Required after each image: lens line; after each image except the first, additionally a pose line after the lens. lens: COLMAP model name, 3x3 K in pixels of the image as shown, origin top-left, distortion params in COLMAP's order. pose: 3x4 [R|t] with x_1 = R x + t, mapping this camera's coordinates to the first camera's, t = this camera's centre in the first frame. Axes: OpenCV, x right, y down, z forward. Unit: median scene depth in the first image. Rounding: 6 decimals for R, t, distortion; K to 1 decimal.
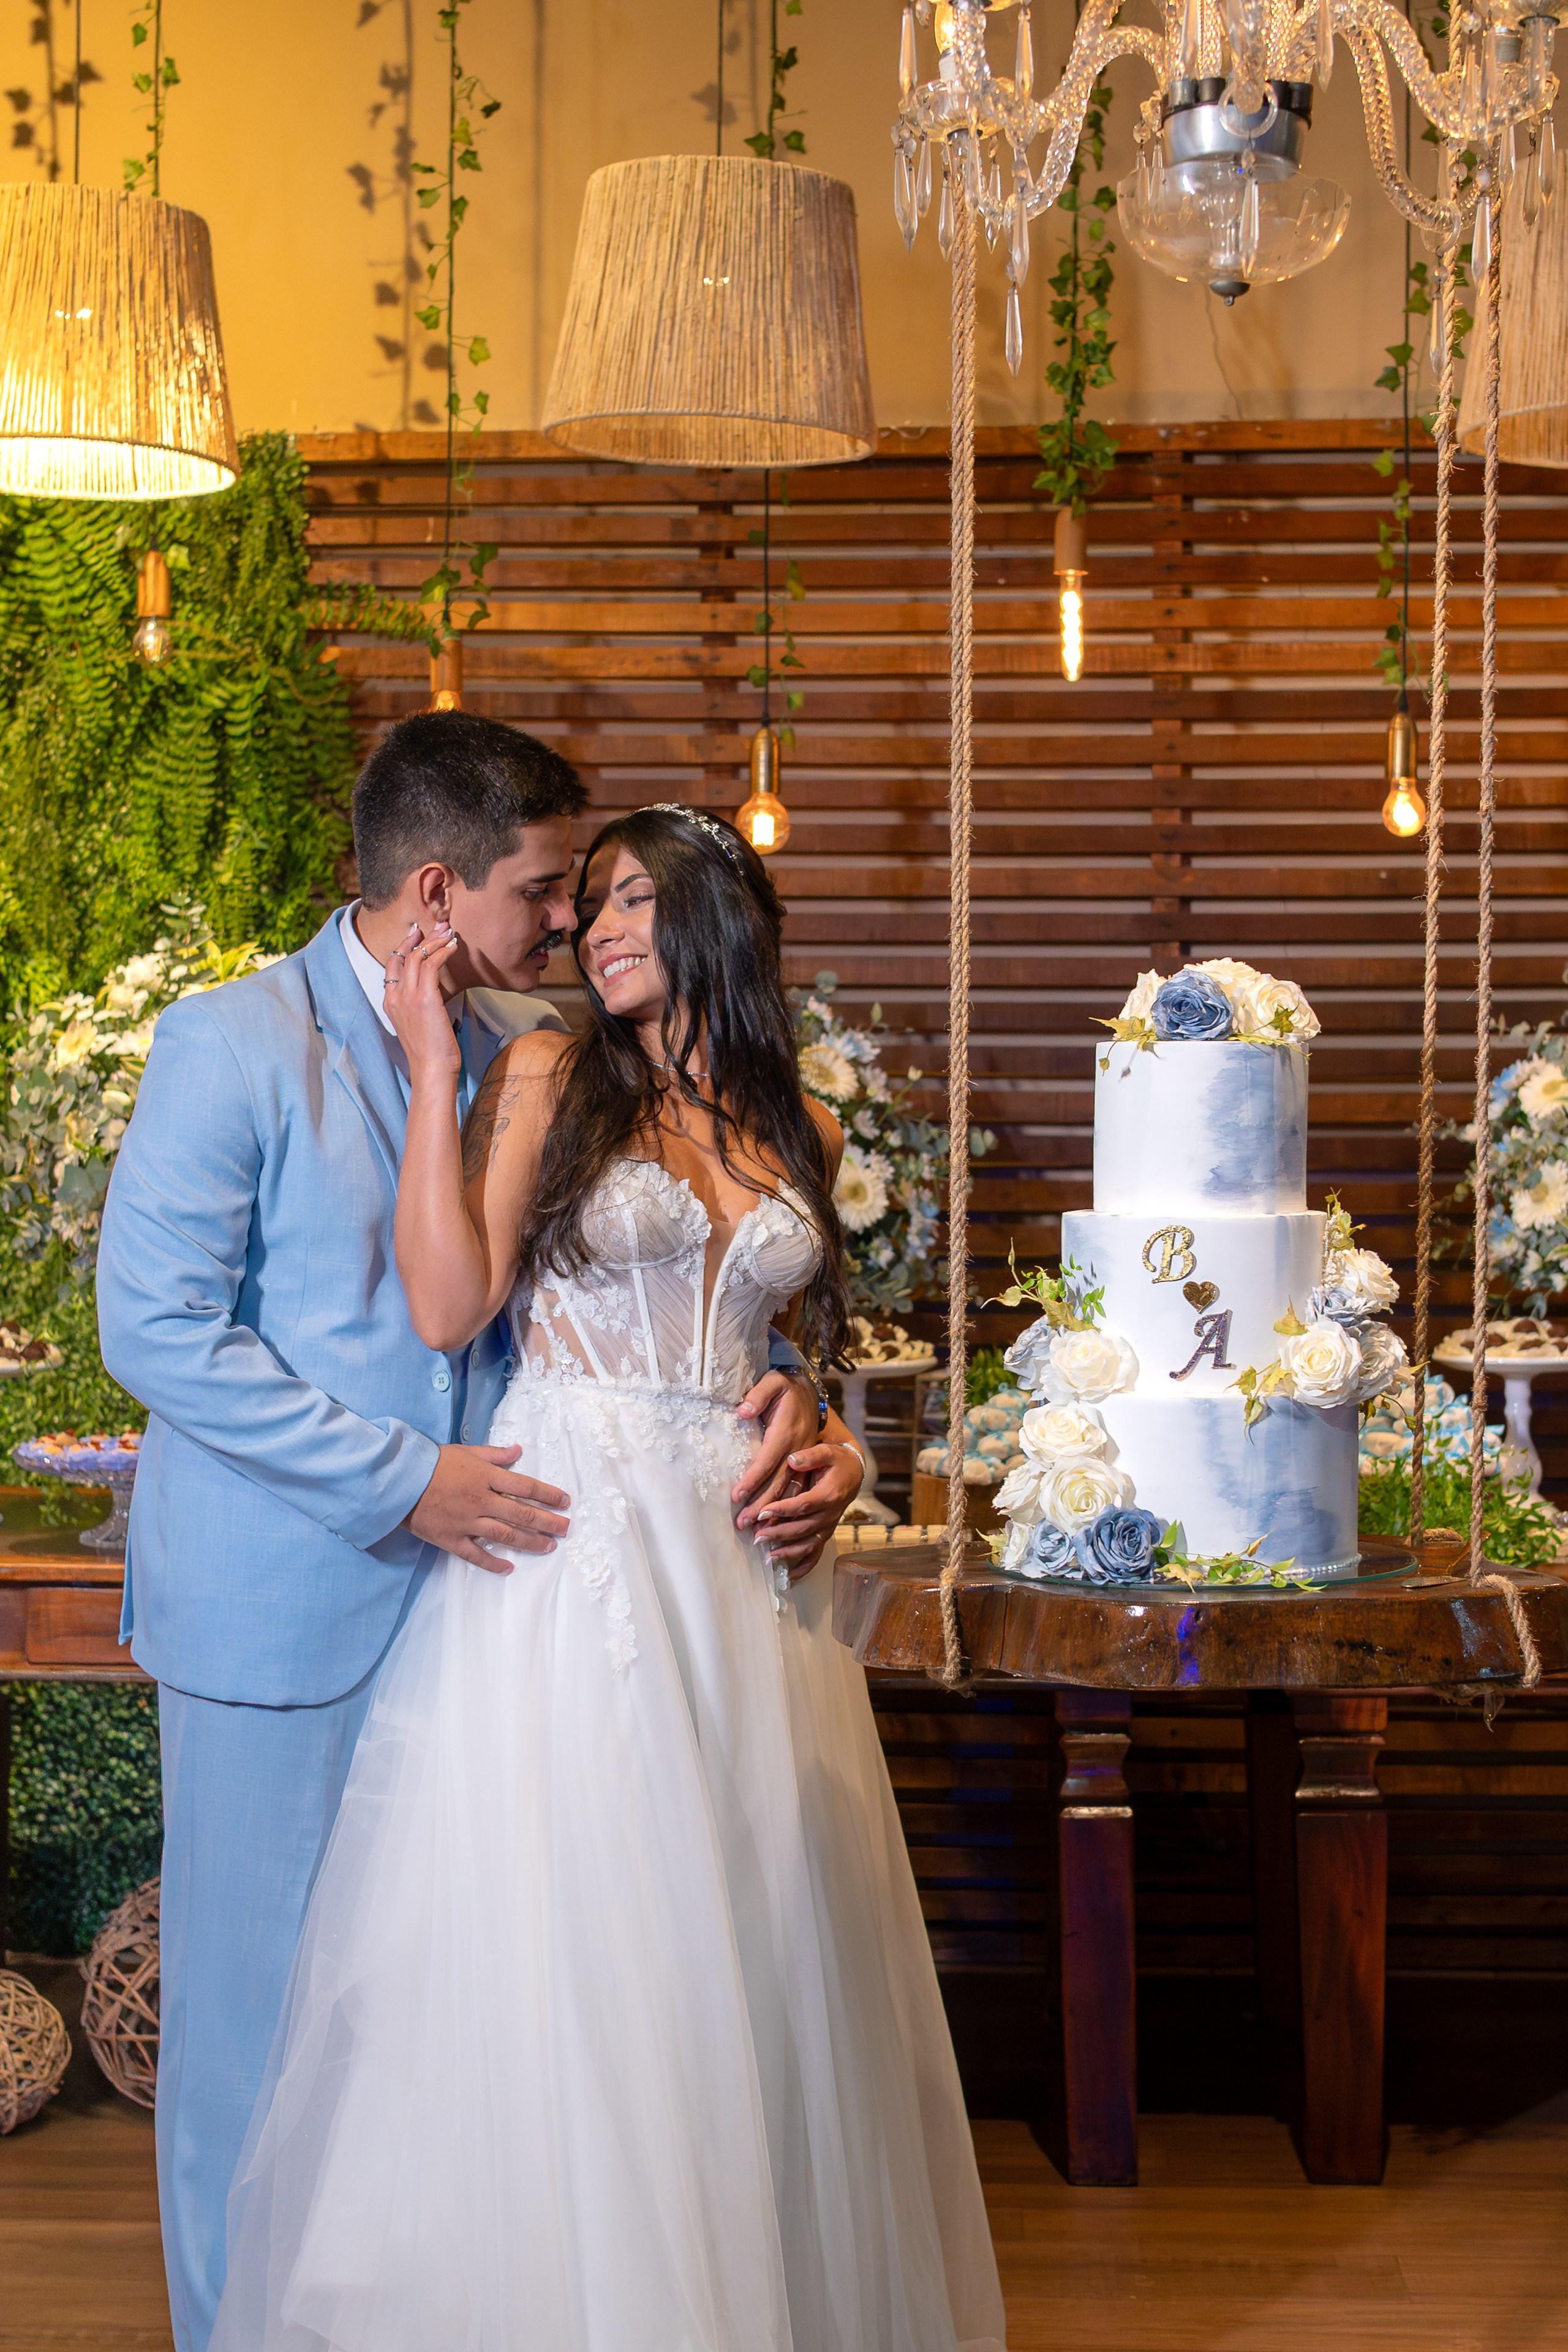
lens RADIAL K [[3448.2, 0, 768.7], [0, 3448.2, 1186.7], [0, 0, 1]] dist [-0.014803, 0.037285]
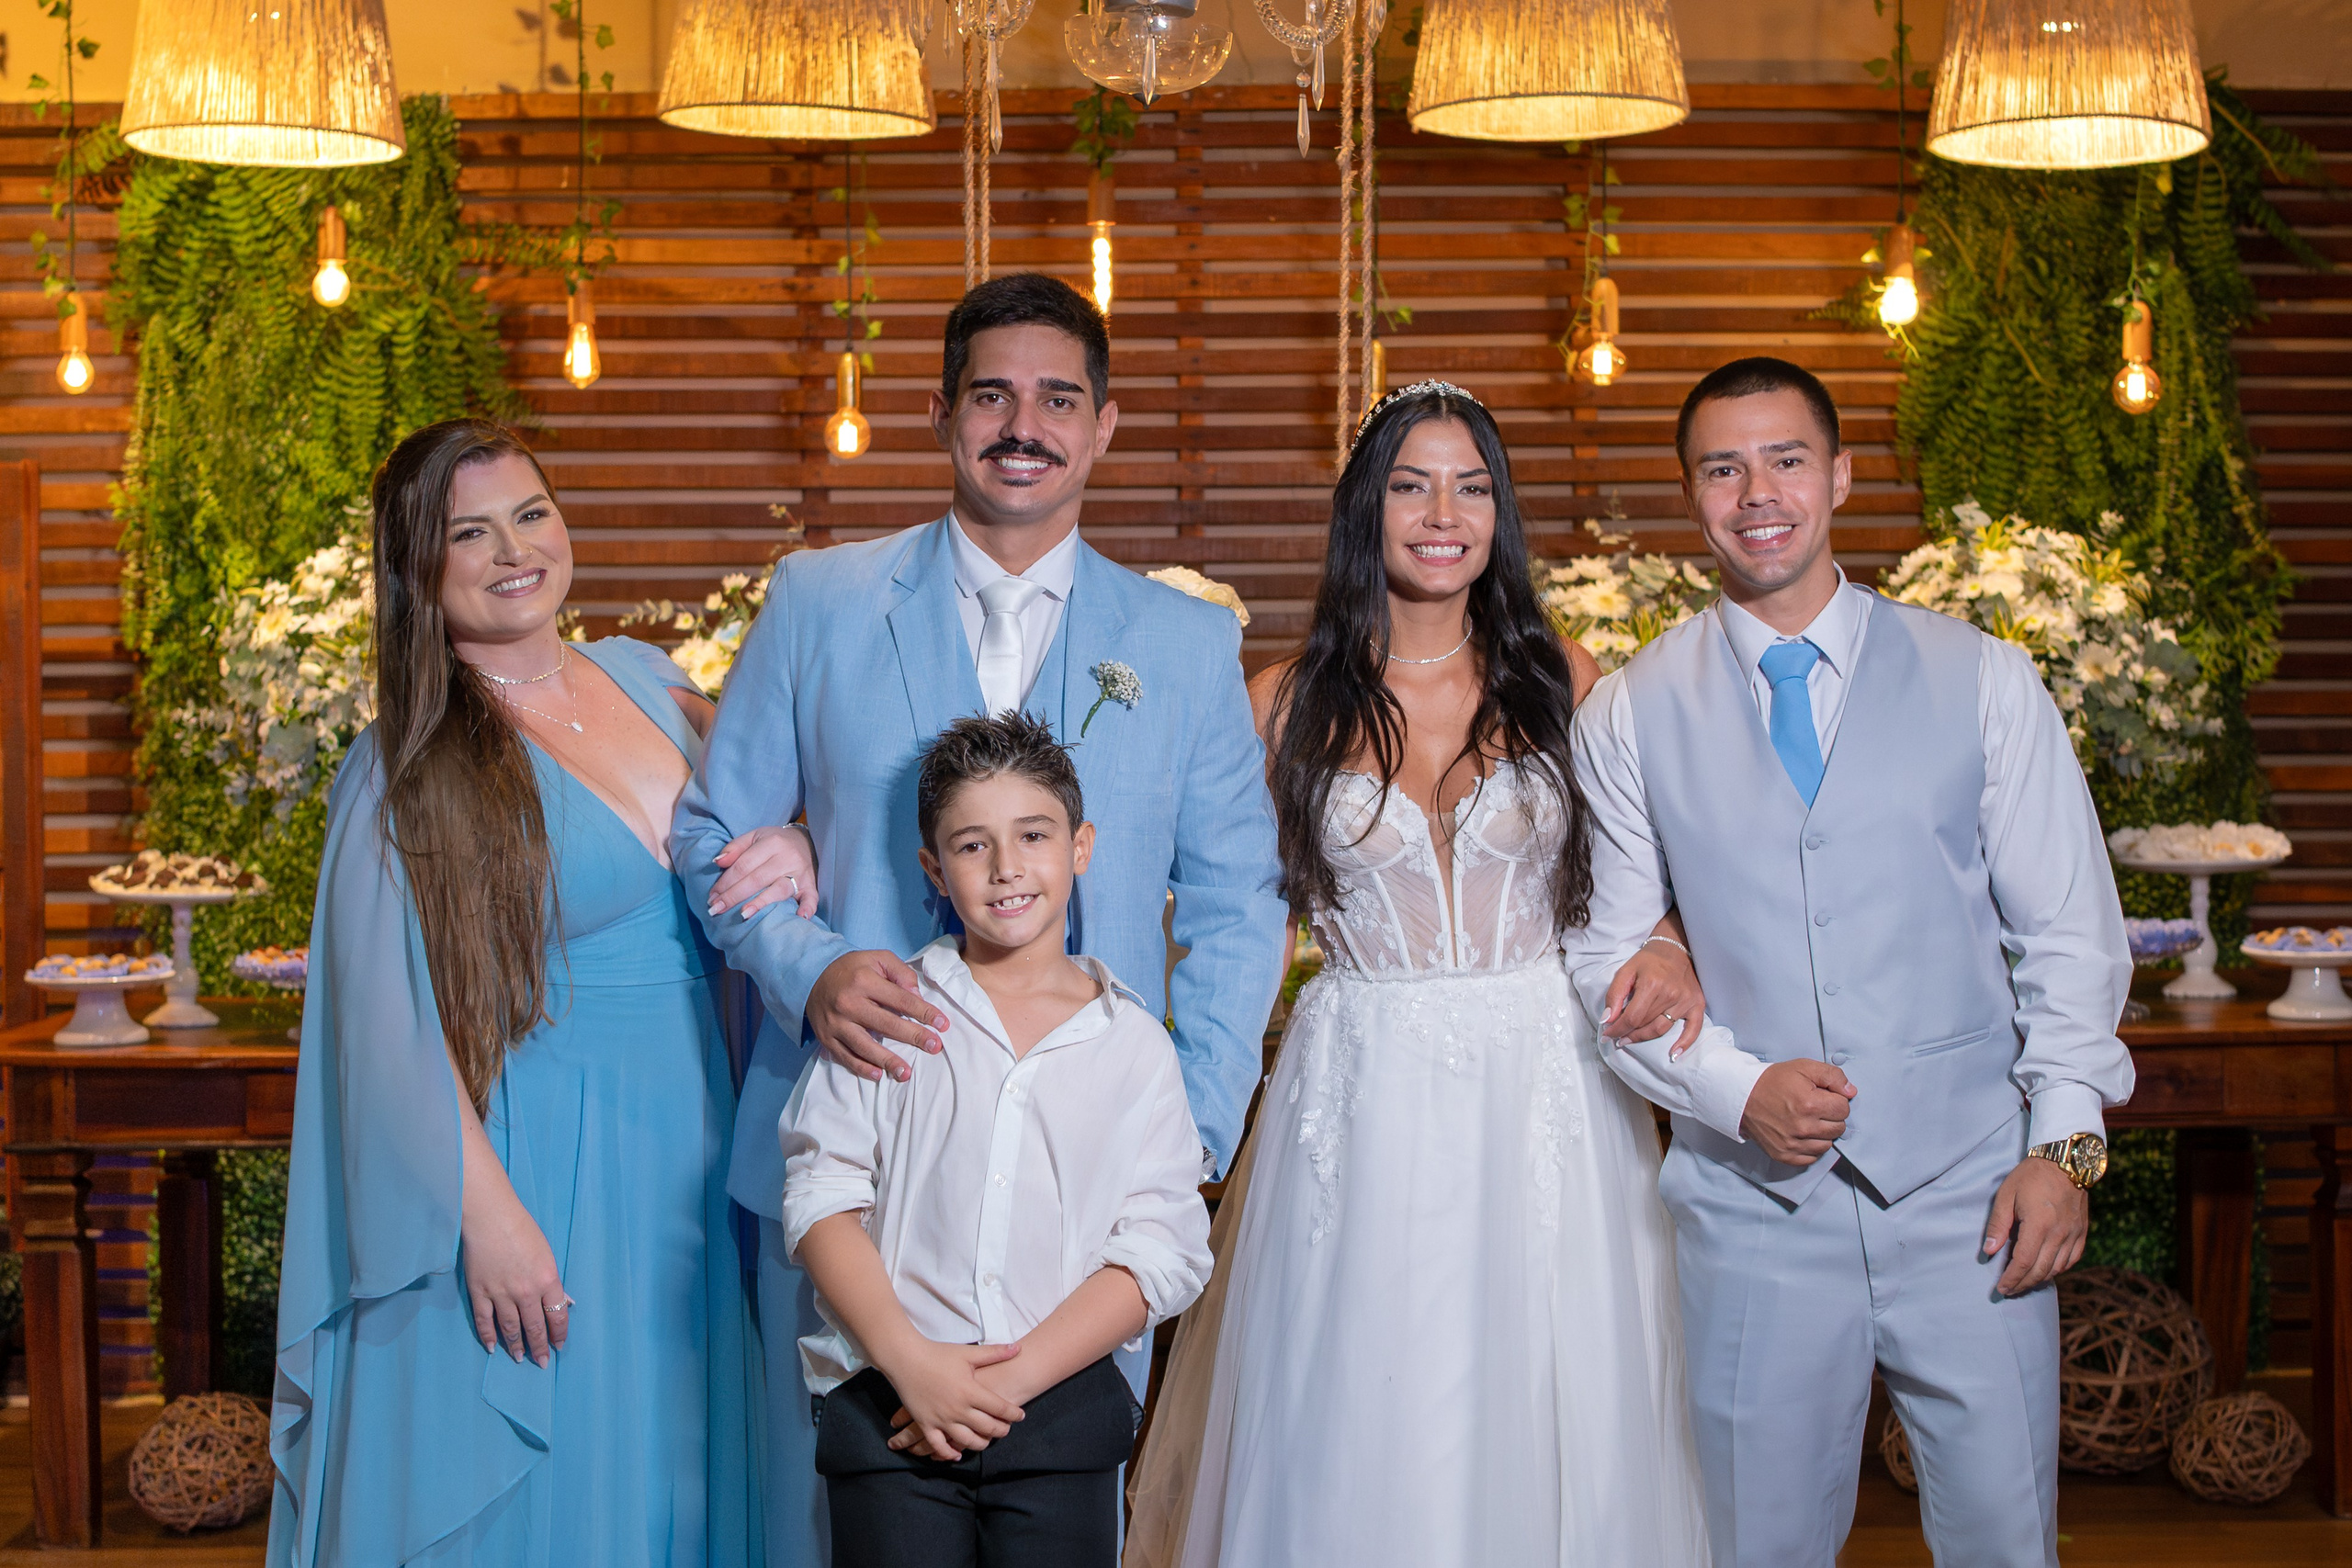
lens RADIAL K [[3529.0, 0, 1126.9], [0, 3529.0, 783.0], [0, 0, 1]] dist [-0.014896, 0.031792]
pose [[0.998205, -0.013113, 0.058432, 0.019967], [0.011906, 0.999710, 0.020942, -0.007392], [-0.058690, -0.020209, 0.998072, -0.215366]]
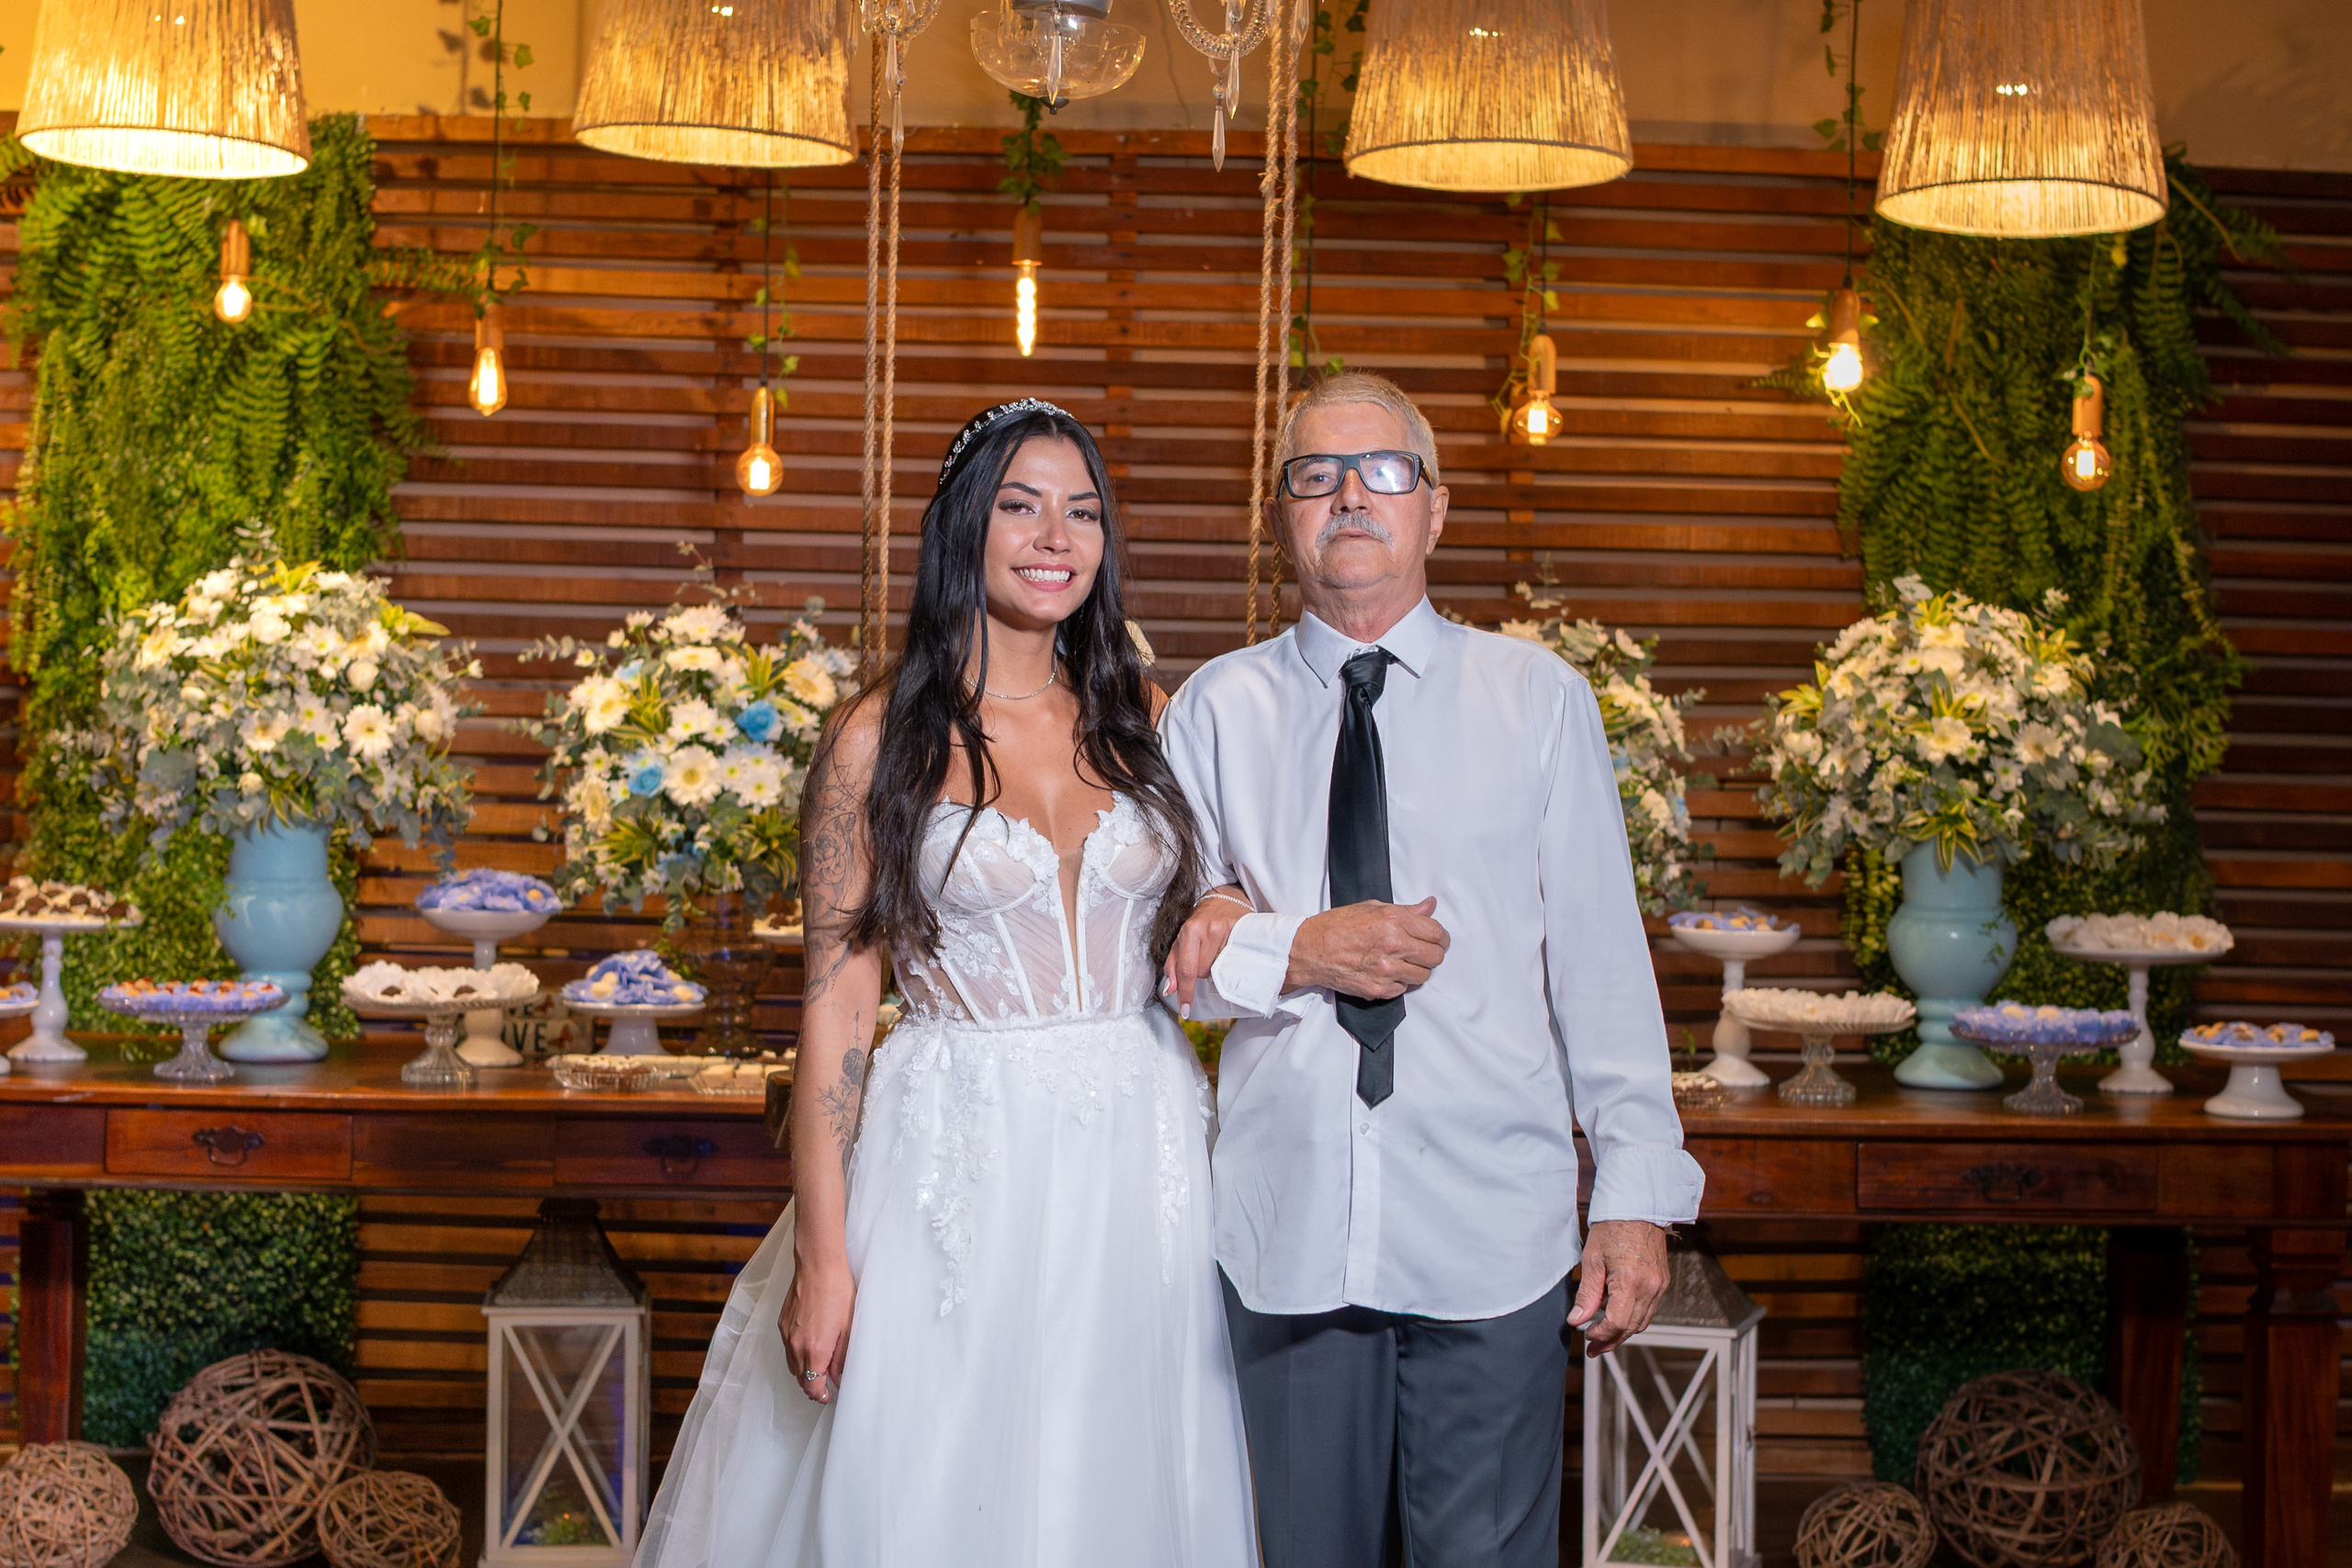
lens RADIAL K [[3520.6, 0, 1101.9], [0, 3520.6, 788.3], [0, 0, 1]] dist [-0.013001, 0.021649]
pose [[0.997732, 0.018848, 0.064614, 0.035441], [-0.018653, 0.999819, -0.003621, 0.004136], [-0.064671, 0.002407, 0.997904, -0.179145]]
